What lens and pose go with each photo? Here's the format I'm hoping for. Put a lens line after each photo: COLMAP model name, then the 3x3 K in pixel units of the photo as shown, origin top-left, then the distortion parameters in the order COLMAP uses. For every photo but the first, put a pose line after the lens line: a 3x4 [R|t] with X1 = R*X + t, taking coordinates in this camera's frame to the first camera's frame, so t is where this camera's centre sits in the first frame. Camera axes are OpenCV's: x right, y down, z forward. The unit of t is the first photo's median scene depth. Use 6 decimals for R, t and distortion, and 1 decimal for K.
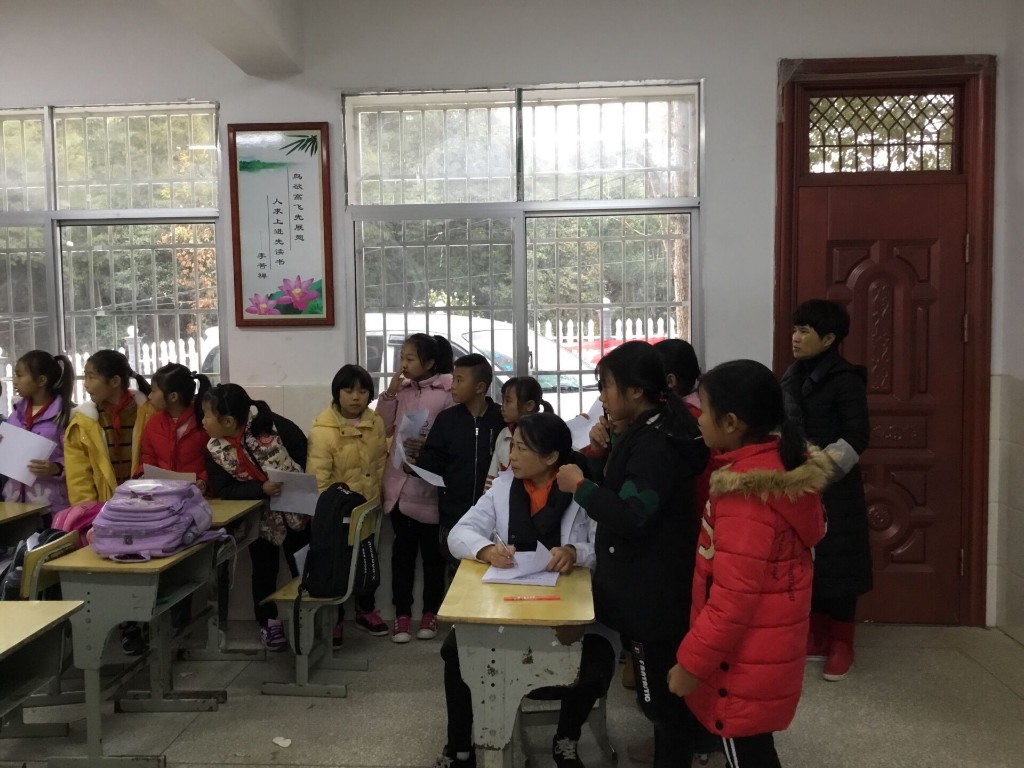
lens RADIAL K [[927.8, 0, 512.0], [0, 927.8, 384.0], [0, 0, 1]] dist [0.064186, -0.012821]
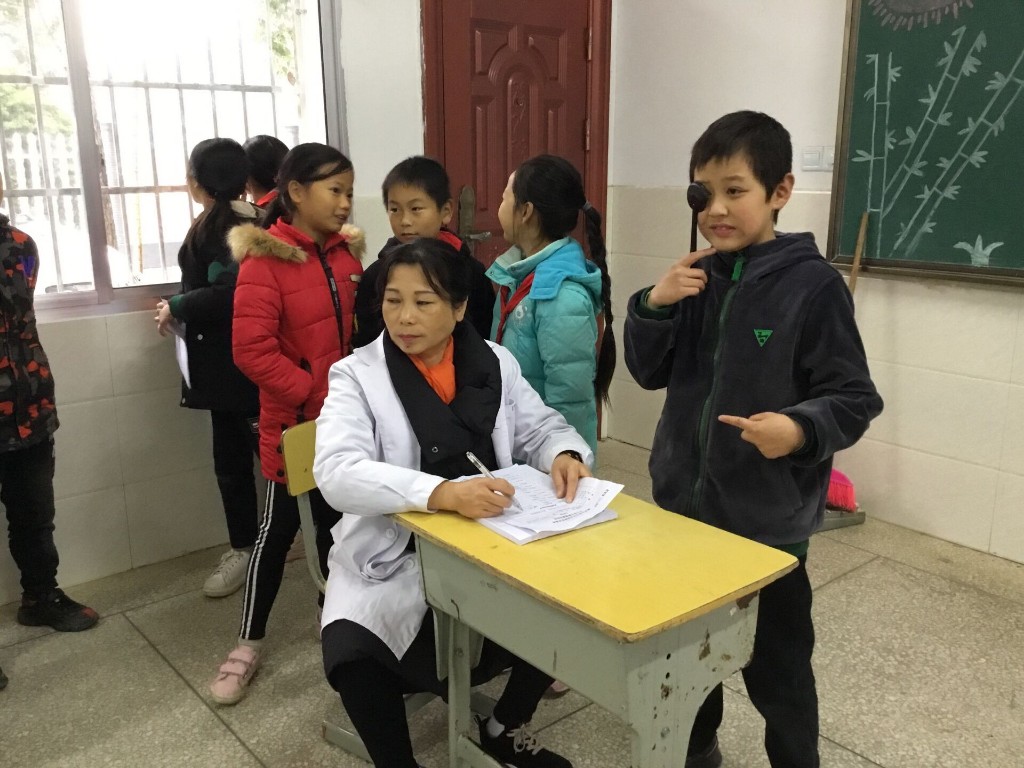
lens RADIAL K [[927.8, 0, 512.0], [0, 927.8, 384.0], [0, 0, 1]] dist [0.064186, -0.012821]
pose [[0.722716, -0.156119, 0.673282, -0.235449], [0.037630, 0.981598, 0.187217, 0.007606], [-0.690120, -0.109969, 0.715291, 0.361274]]
